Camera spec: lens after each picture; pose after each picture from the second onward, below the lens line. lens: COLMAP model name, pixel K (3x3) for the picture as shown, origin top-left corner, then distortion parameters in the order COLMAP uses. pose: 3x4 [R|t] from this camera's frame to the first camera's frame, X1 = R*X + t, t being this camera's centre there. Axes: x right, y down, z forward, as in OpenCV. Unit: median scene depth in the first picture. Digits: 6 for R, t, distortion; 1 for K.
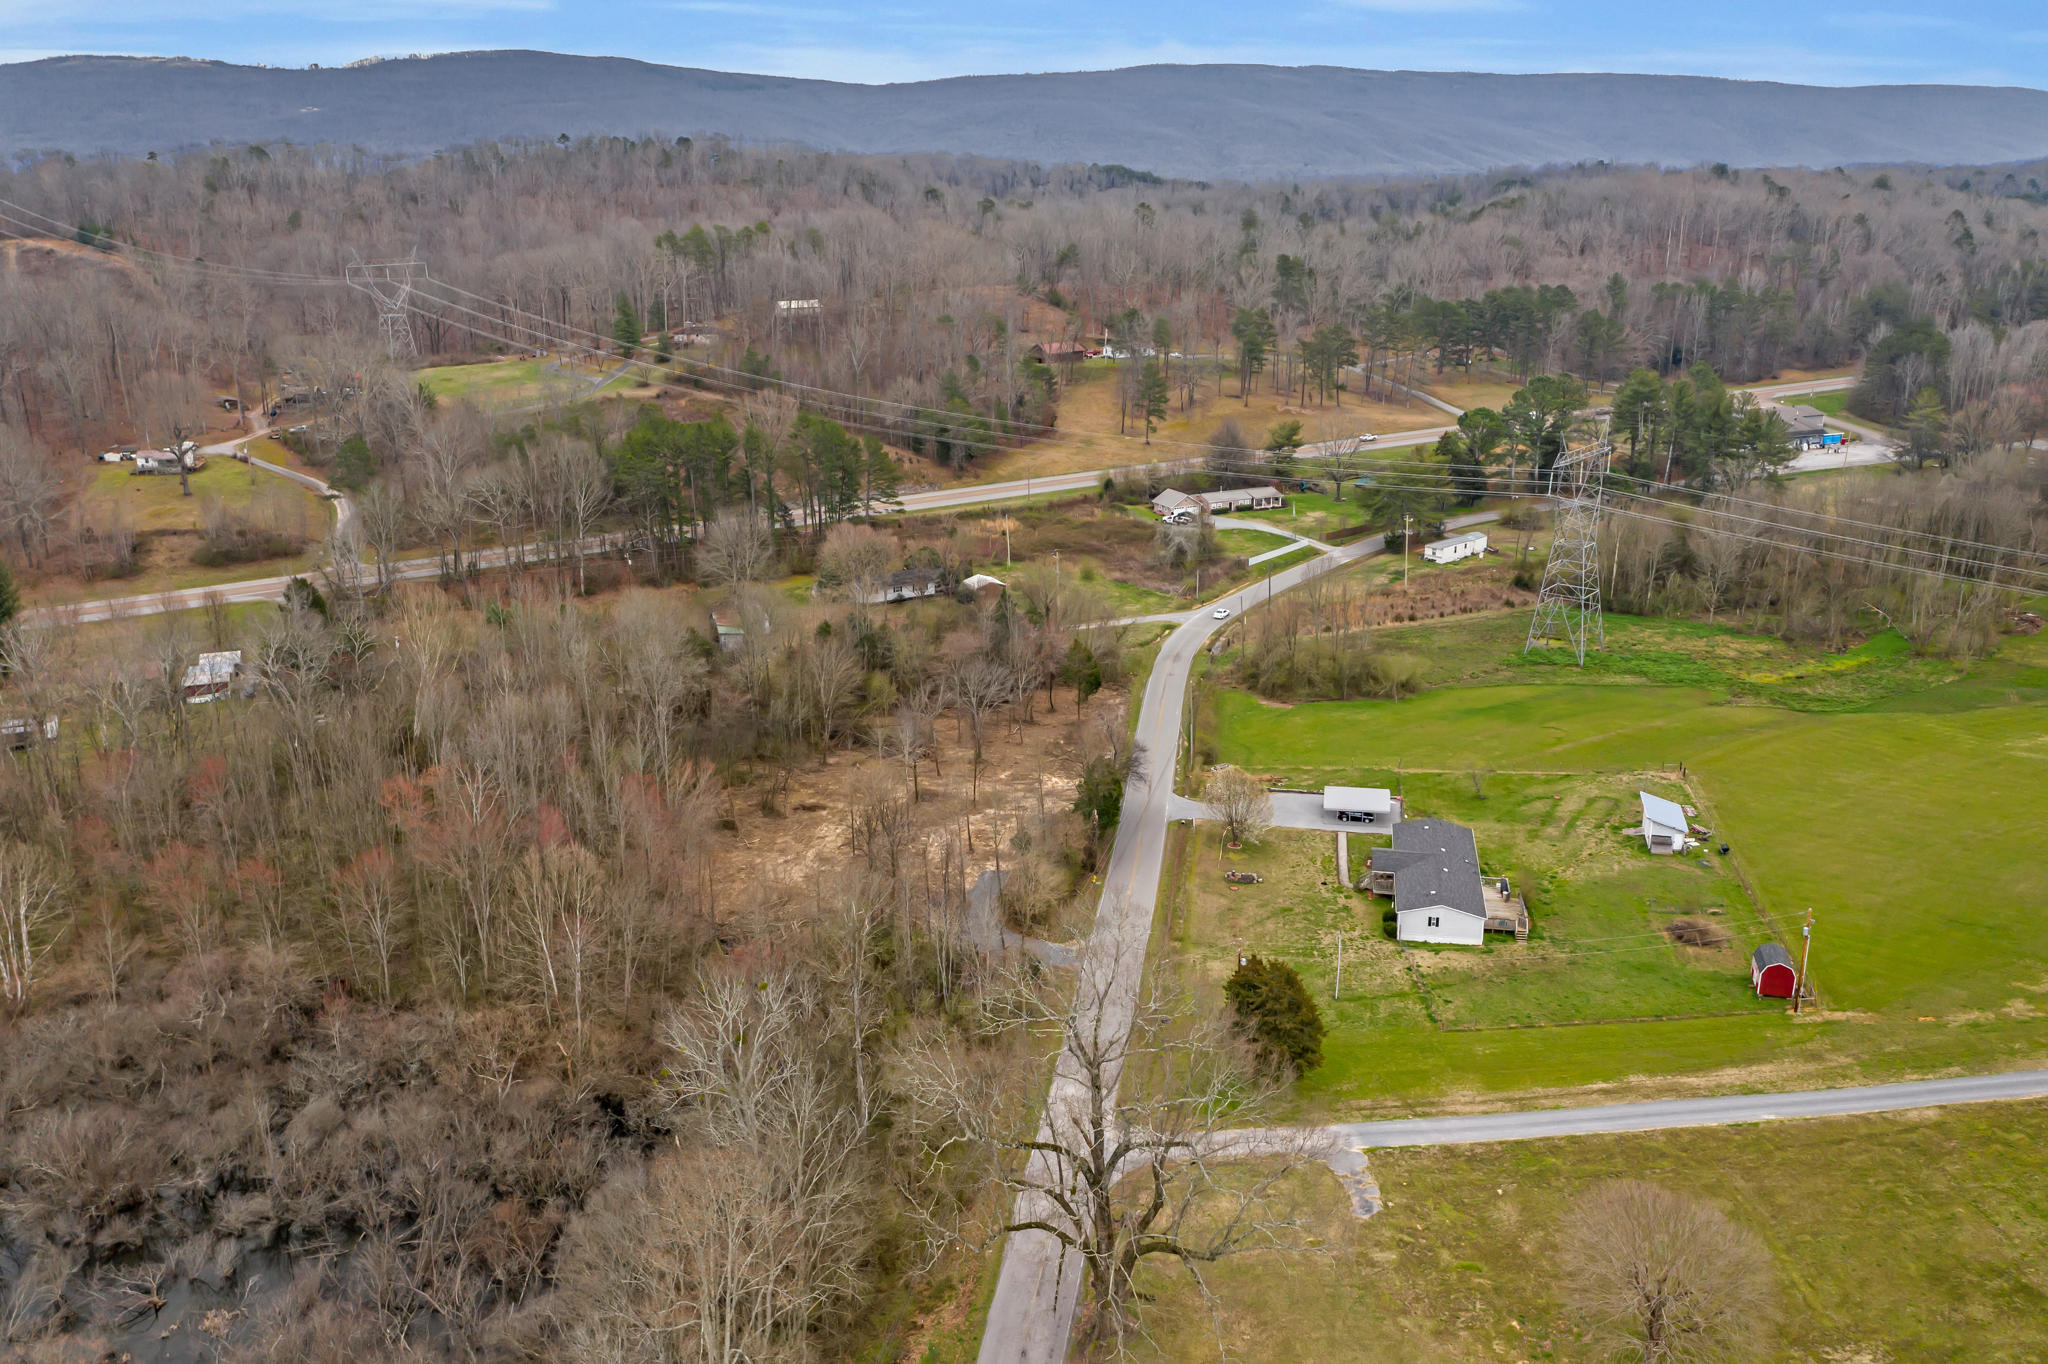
lens RADIAL K [[1635.2, 0, 1031.8], [0, 1635.2, 683.7], [0, 0, 1]] dist [-0.003669, 0.002163]
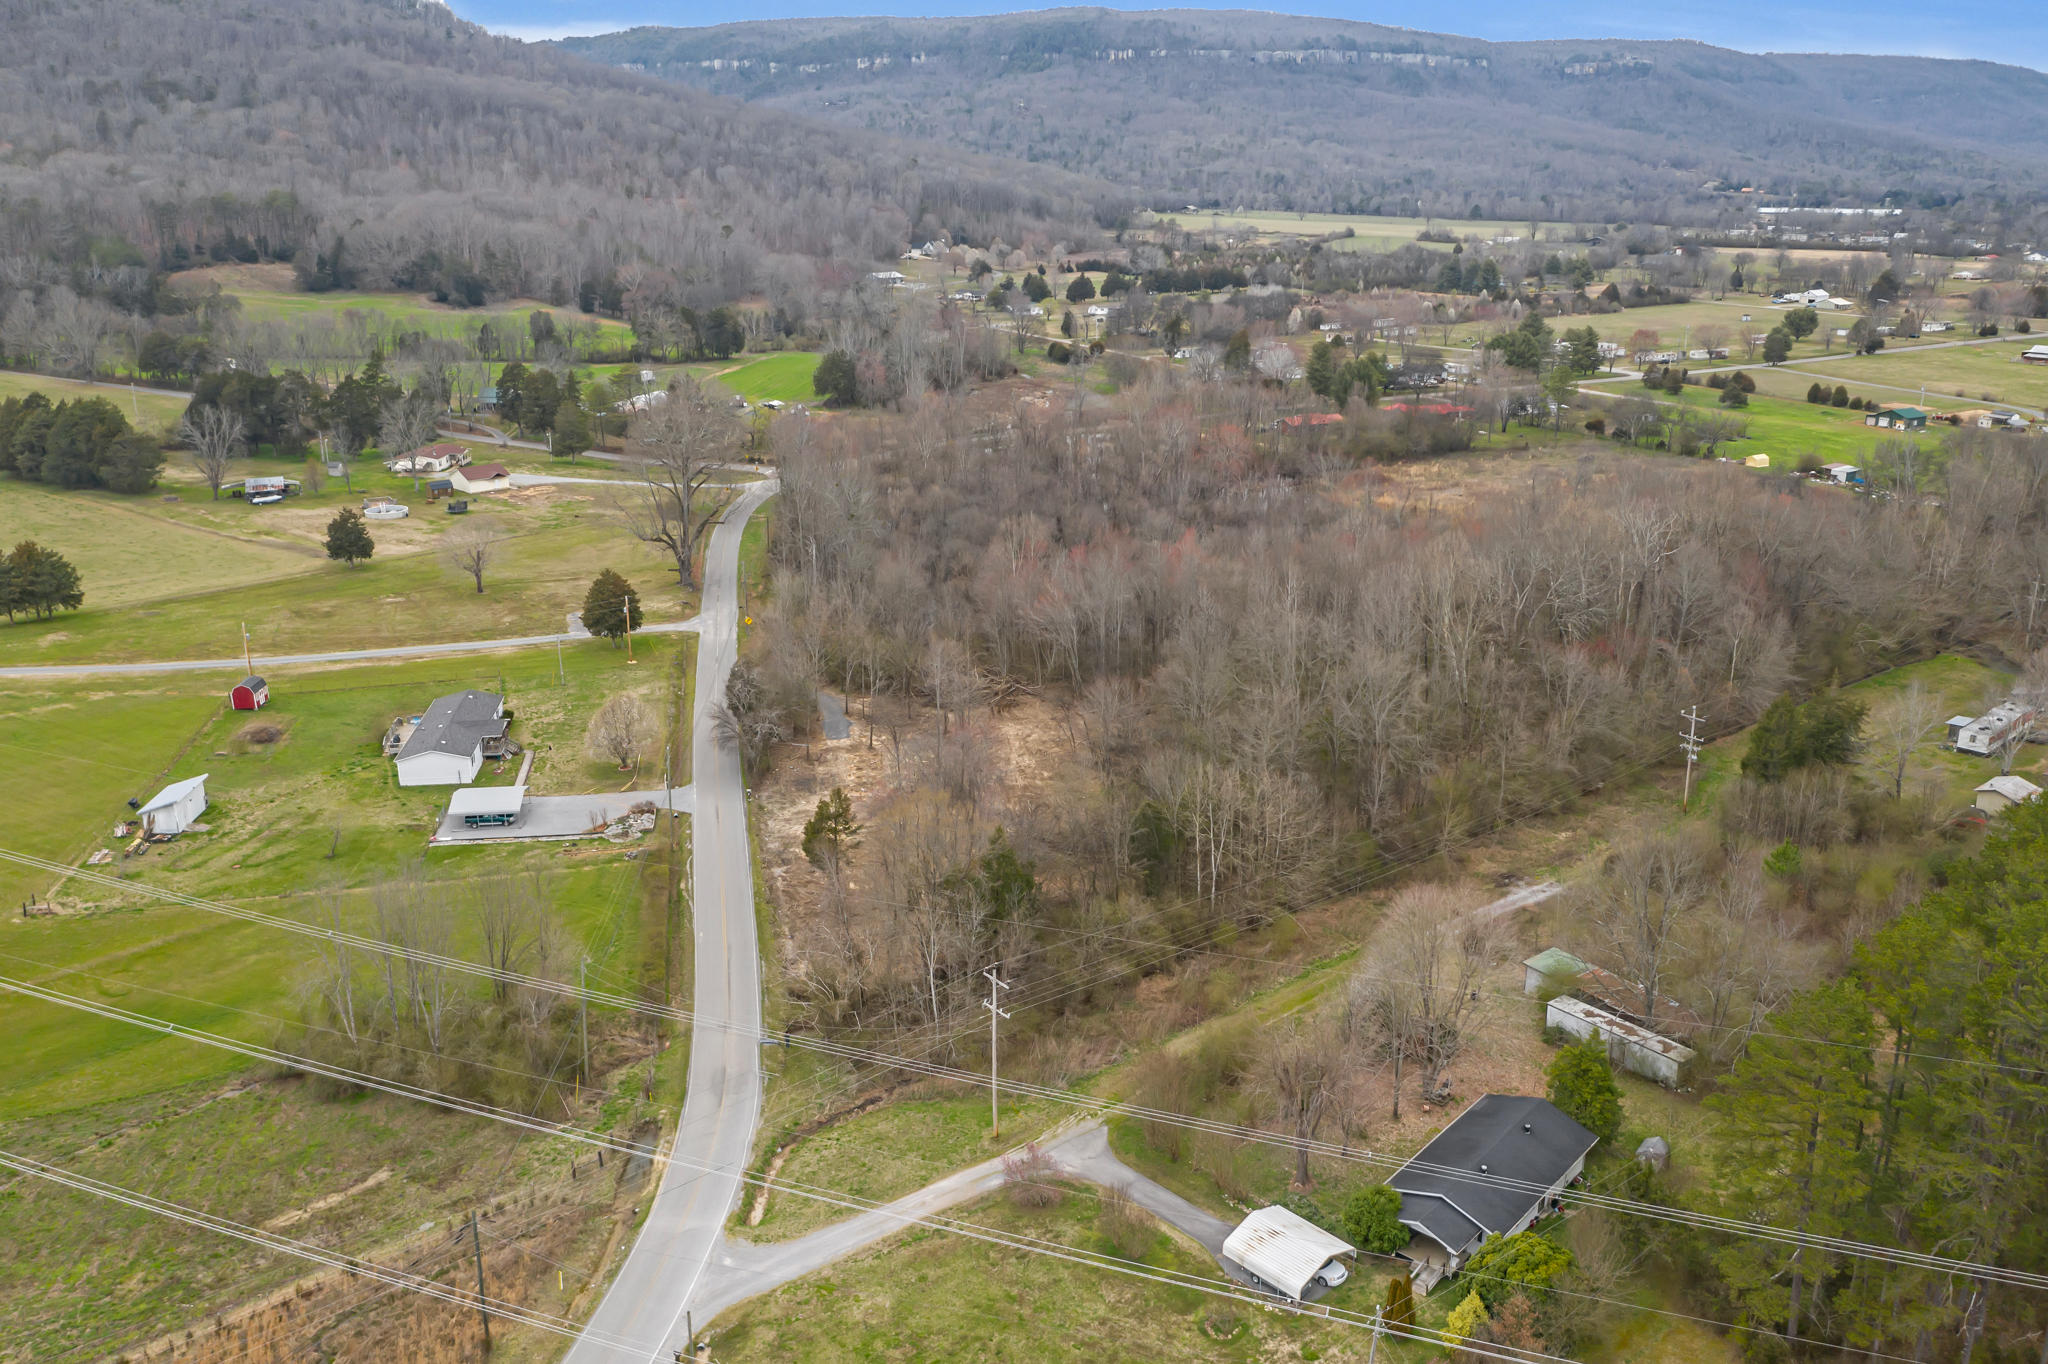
lens RADIAL K [[1618.4, 0, 1028.7], [0, 1618.4, 713.2], [0, 0, 1]] dist [-0.009819, 0.005557]
pose [[-0.947252, 0.116071, -0.298734, 0.101198], [-0.086788, 0.804386, 0.587734, -0.310179], [0.308516, 0.582658, -0.751882, 1.007176]]
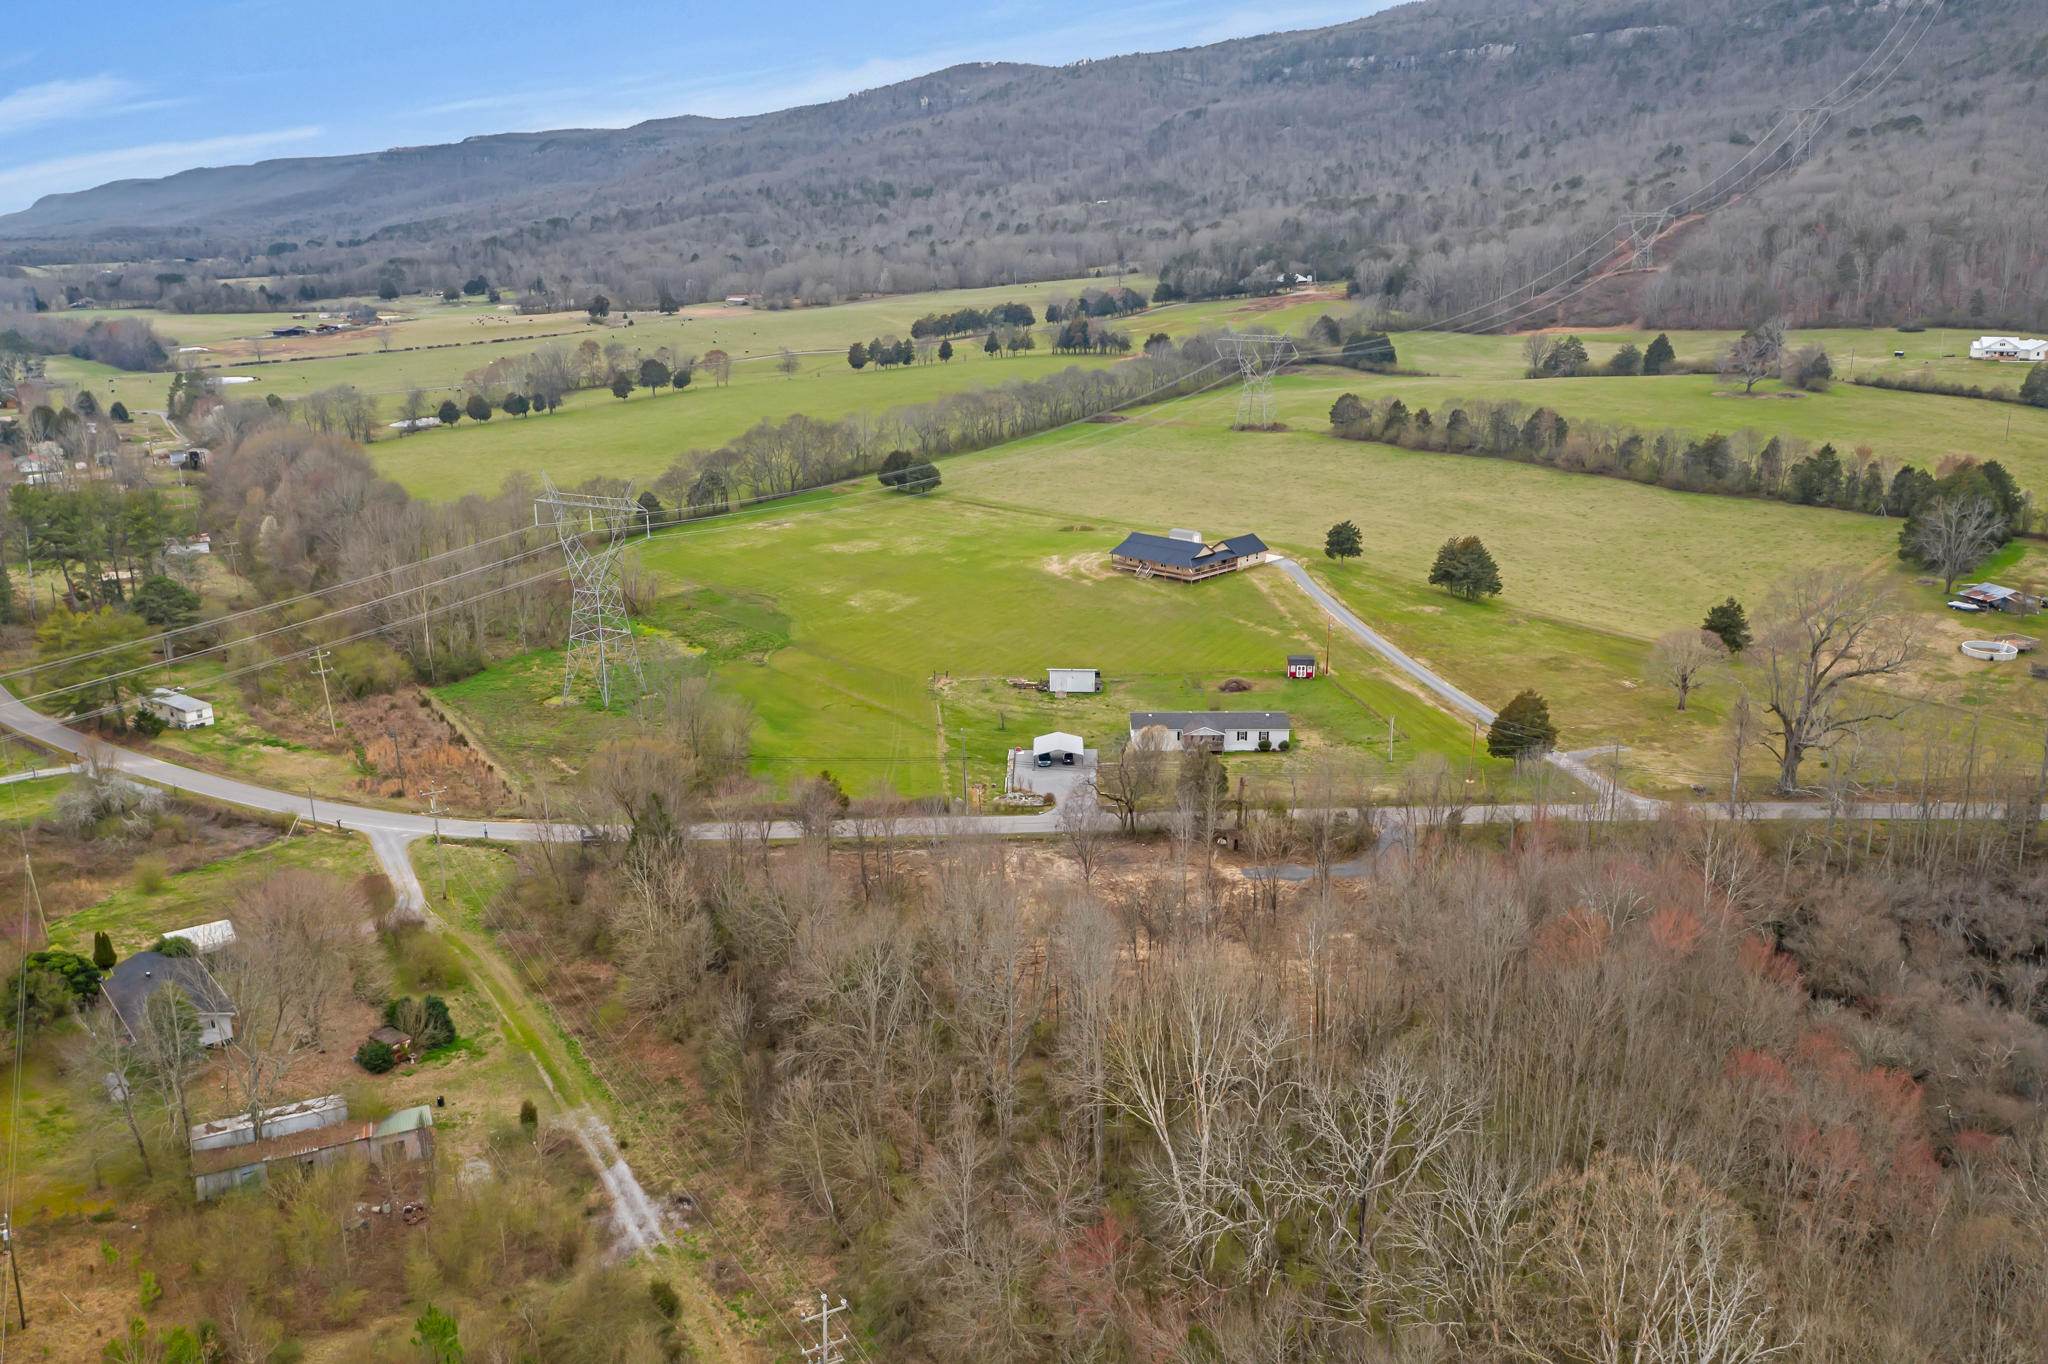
lens RADIAL K [[1618.4, 0, 1028.7], [0, 1618.4, 713.2], [0, 0, 1]] dist [-0.009819, 0.005557]
pose [[-0.180381, -0.288640, 0.940292, -0.513383], [0.305712, 0.892174, 0.332516, -0.200344], [-0.934881, 0.347438, -0.072690, 0.625861]]
